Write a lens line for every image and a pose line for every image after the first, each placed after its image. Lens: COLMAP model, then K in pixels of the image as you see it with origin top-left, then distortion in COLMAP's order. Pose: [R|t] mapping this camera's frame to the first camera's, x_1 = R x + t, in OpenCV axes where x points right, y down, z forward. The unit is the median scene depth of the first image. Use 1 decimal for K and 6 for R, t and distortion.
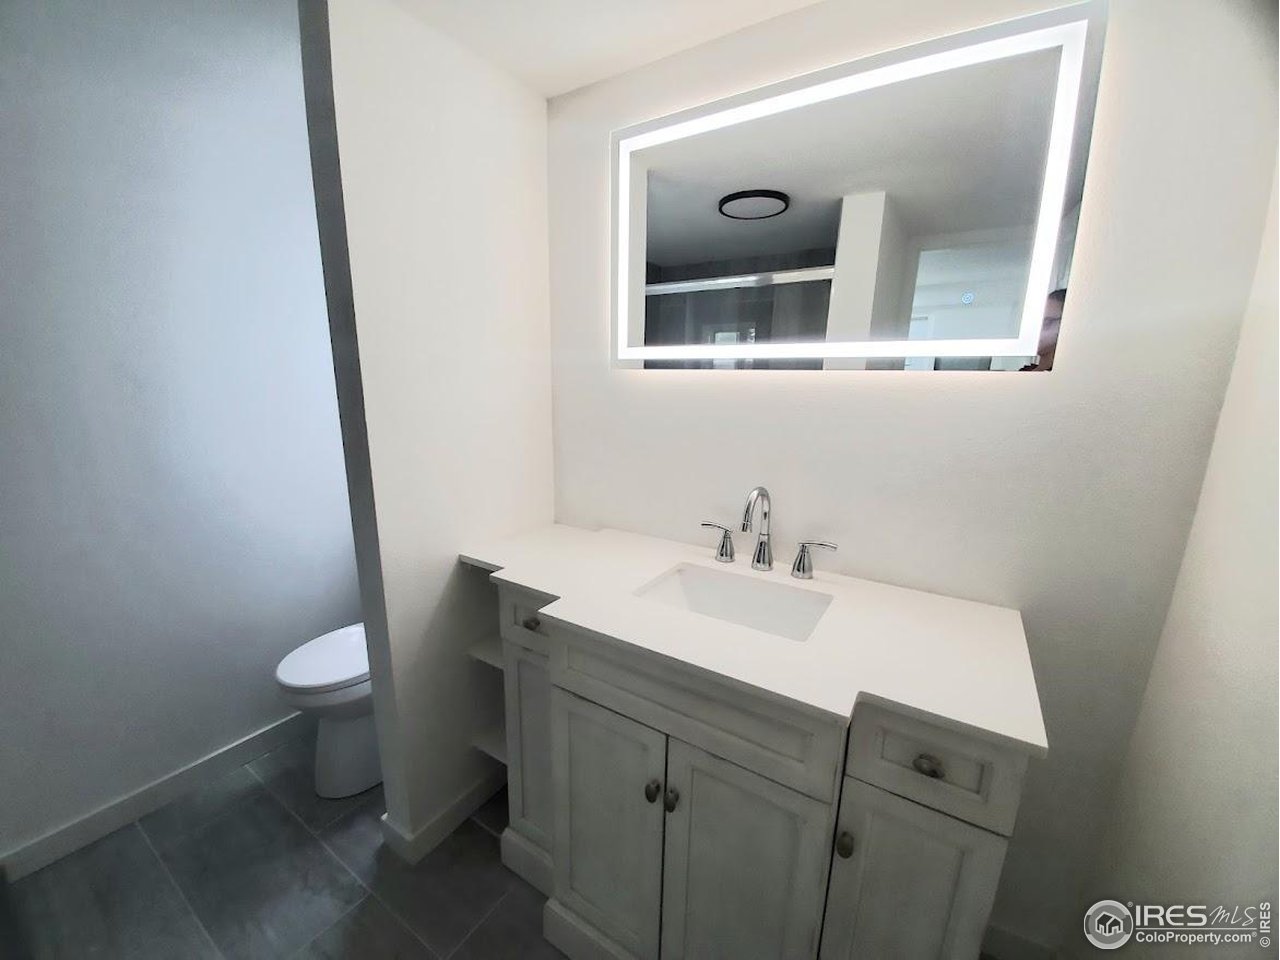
lens RADIAL K [[505.6, 0, 630.1], [0, 505.6, 494.9], [0, 0, 1]] dist [0.010163, -0.015408]
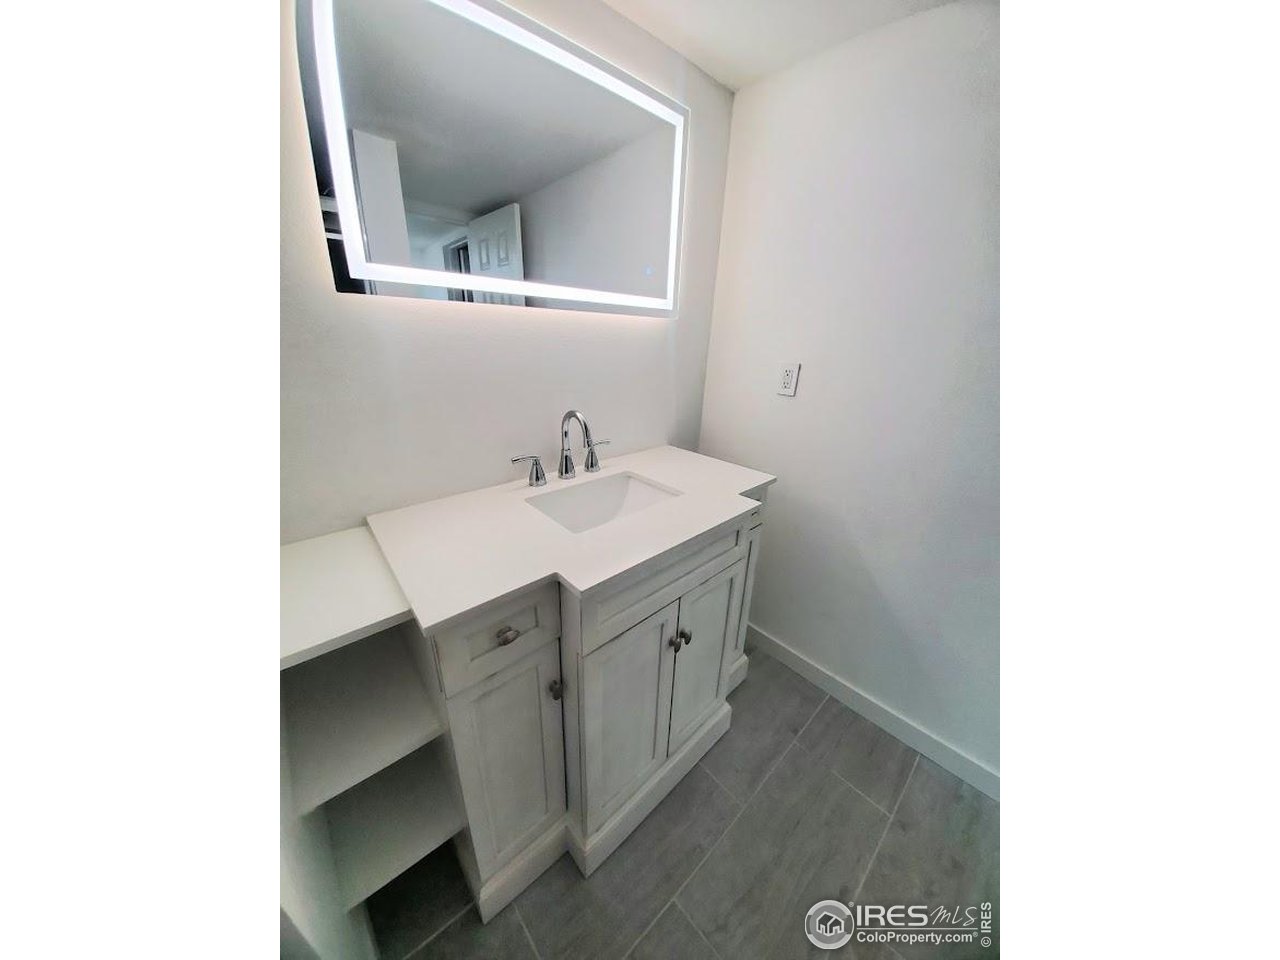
lens RADIAL K [[415.4, 0, 645.2], [0, 415.4, 465.2], [0, 0, 1]] dist [-0.000858, -0.000032]
pose [[0.216022, -0.323006, 0.921413, -0.648209], [0.167211, 0.941992, 0.291018, -0.150507], [-0.961964, 0.091204, 0.257501, 0.584362]]
